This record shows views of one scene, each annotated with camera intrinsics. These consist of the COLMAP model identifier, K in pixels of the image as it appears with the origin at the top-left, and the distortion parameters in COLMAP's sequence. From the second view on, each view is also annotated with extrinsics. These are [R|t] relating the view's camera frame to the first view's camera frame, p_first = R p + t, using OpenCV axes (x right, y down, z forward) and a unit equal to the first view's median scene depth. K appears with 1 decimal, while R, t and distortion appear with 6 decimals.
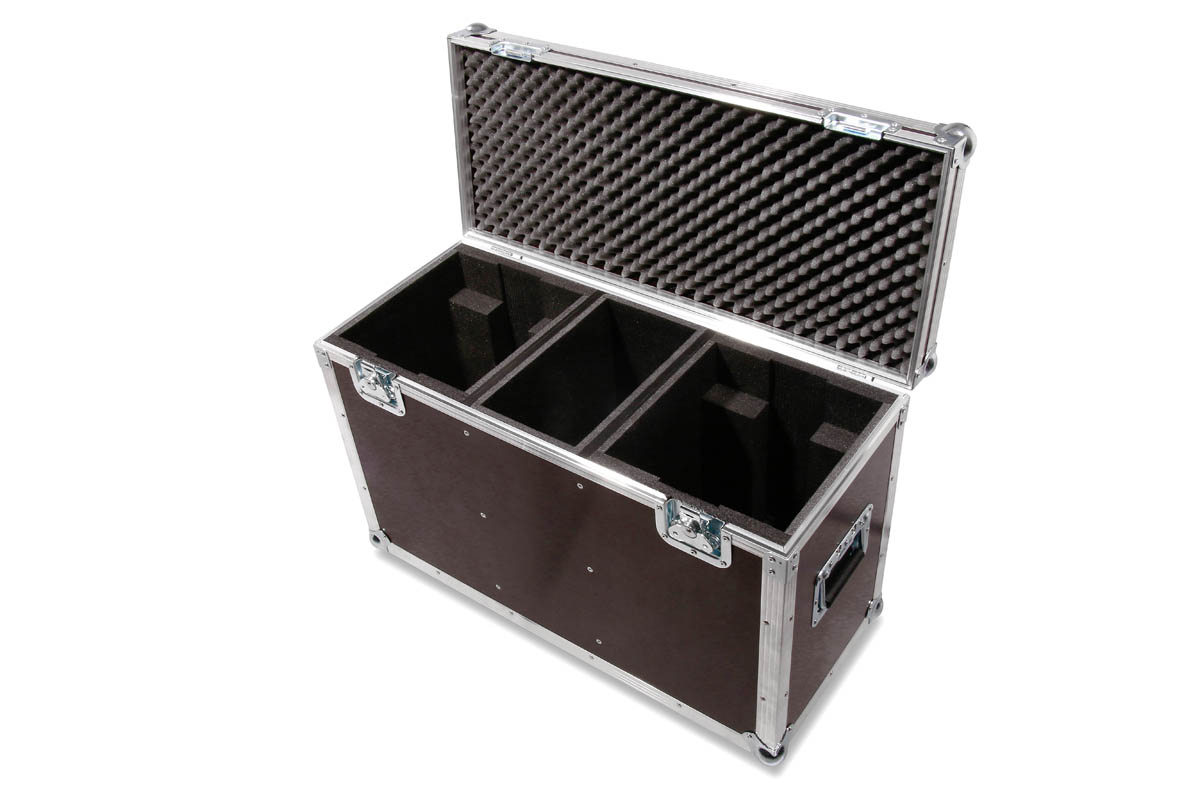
lens RADIAL K [[1106.2, 0, 600.0], [0, 1106.2, 400.0], [0, 0, 1]] dist [-0.152616, 0.006810]
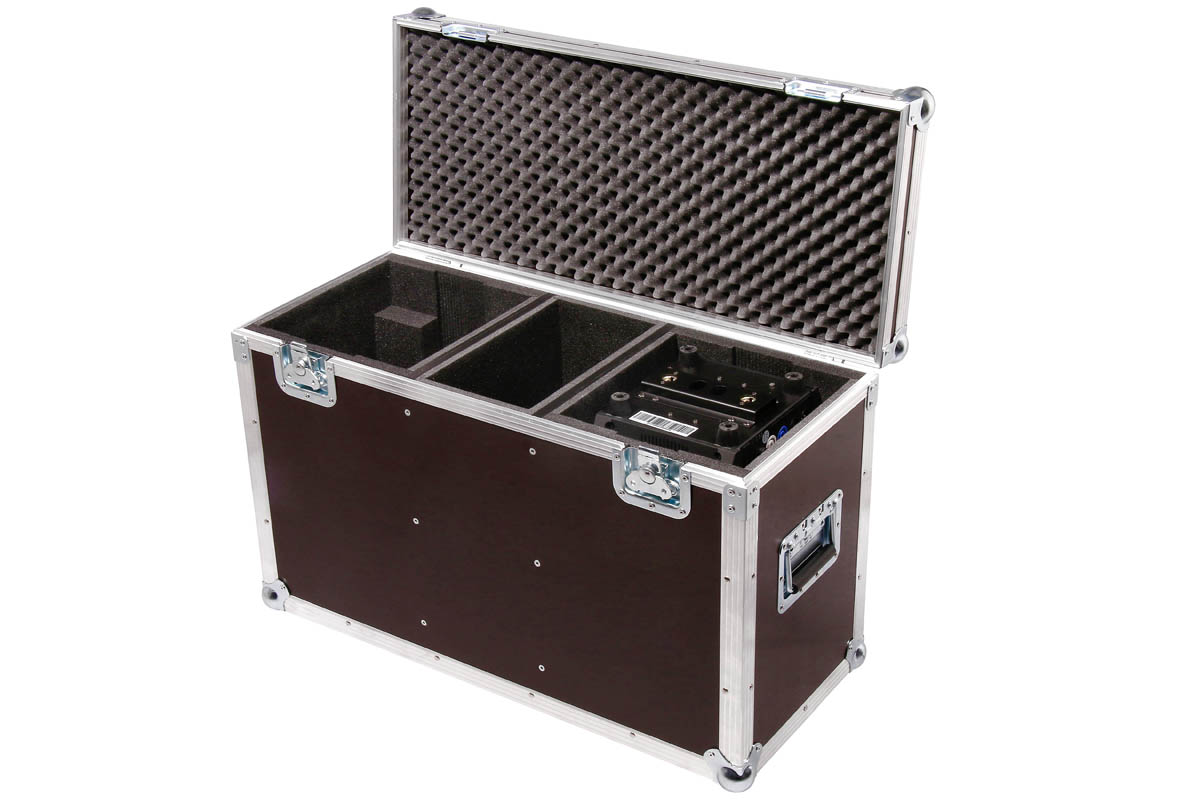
lens RADIAL K [[1843.7, 0, 600.0], [0, 1843.7, 400.0], [0, 0, 1]] dist [0.005152, -0.005037]
pose [[0.997669, 0.030477, 0.061050, -0.054958], [-0.016449, 0.975744, -0.218298, 0.357523], [-0.066222, 0.216785, 0.973971, -0.527057]]
